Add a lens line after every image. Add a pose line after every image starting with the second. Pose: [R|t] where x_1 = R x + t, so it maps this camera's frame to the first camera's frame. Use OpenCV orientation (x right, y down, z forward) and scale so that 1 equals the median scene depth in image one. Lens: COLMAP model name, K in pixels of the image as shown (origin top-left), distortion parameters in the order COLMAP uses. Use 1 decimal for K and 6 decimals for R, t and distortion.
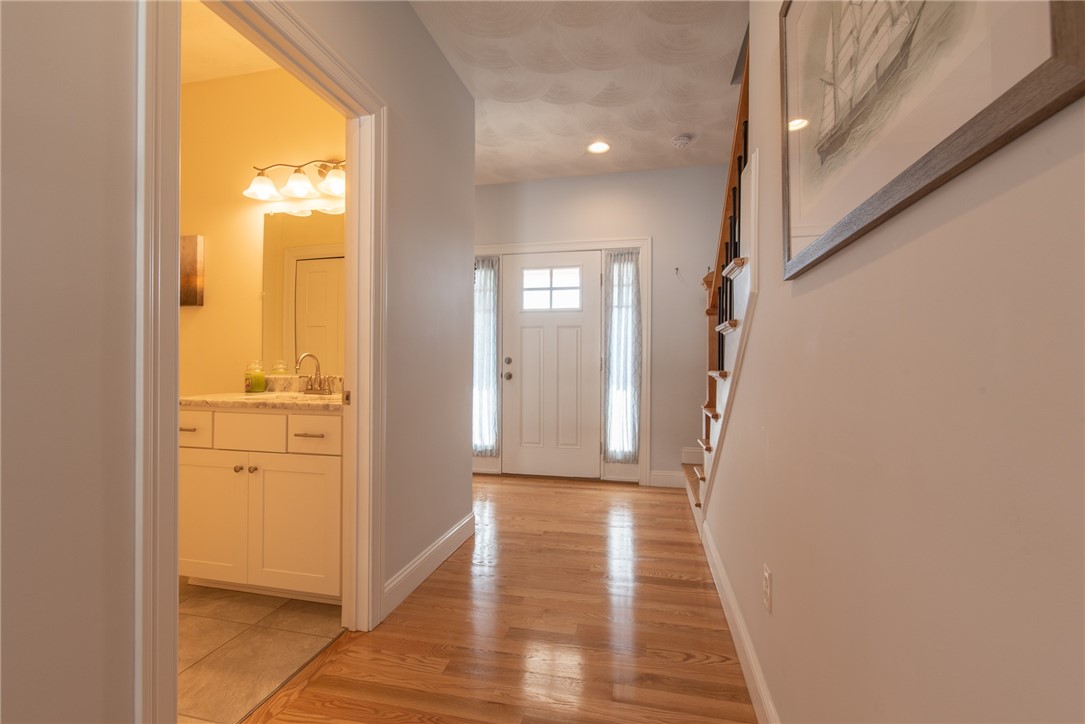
lens RADIAL K [[464.7, 0, 541.5], [0, 464.7, 356.3], [0, 0, 1]] dist [0.000241, 0.000272]
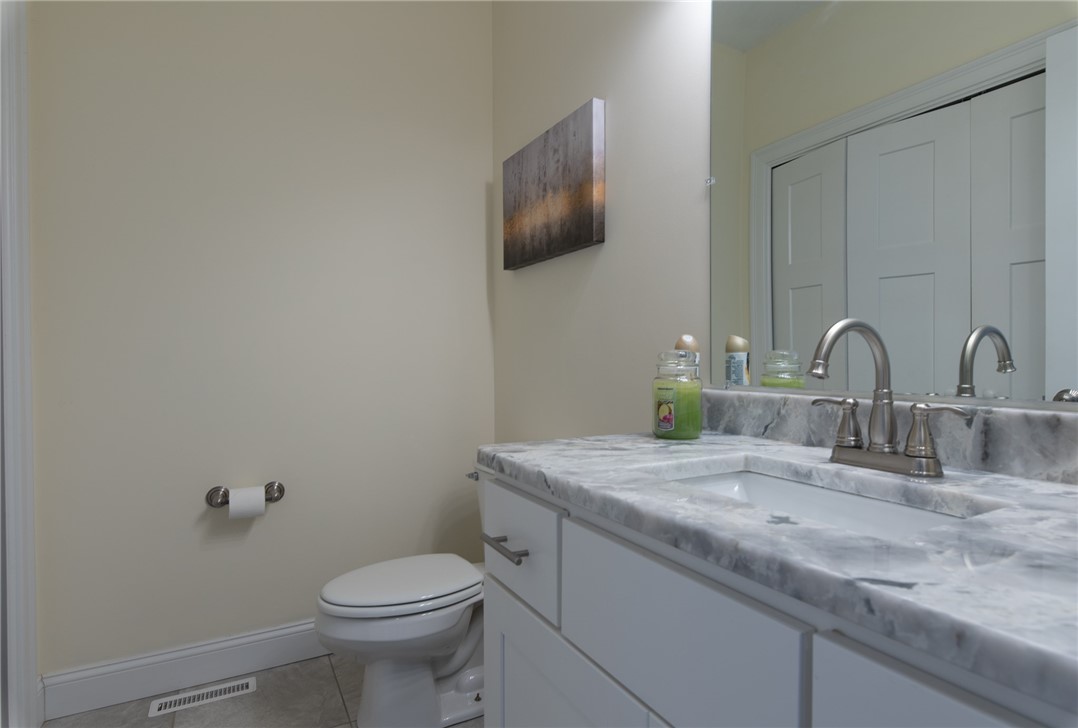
lens RADIAL K [[573.5, 0, 538.3], [0, 573.5, 358.1], [0, 0, 1]] dist [0.001837, 0.003048]
pose [[0.659086, -0.000734, -0.752067, -0.343561], [0.007387, 0.999958, 0.005497, 0.012388], [0.752032, -0.009179, 0.659063, 0.592989]]
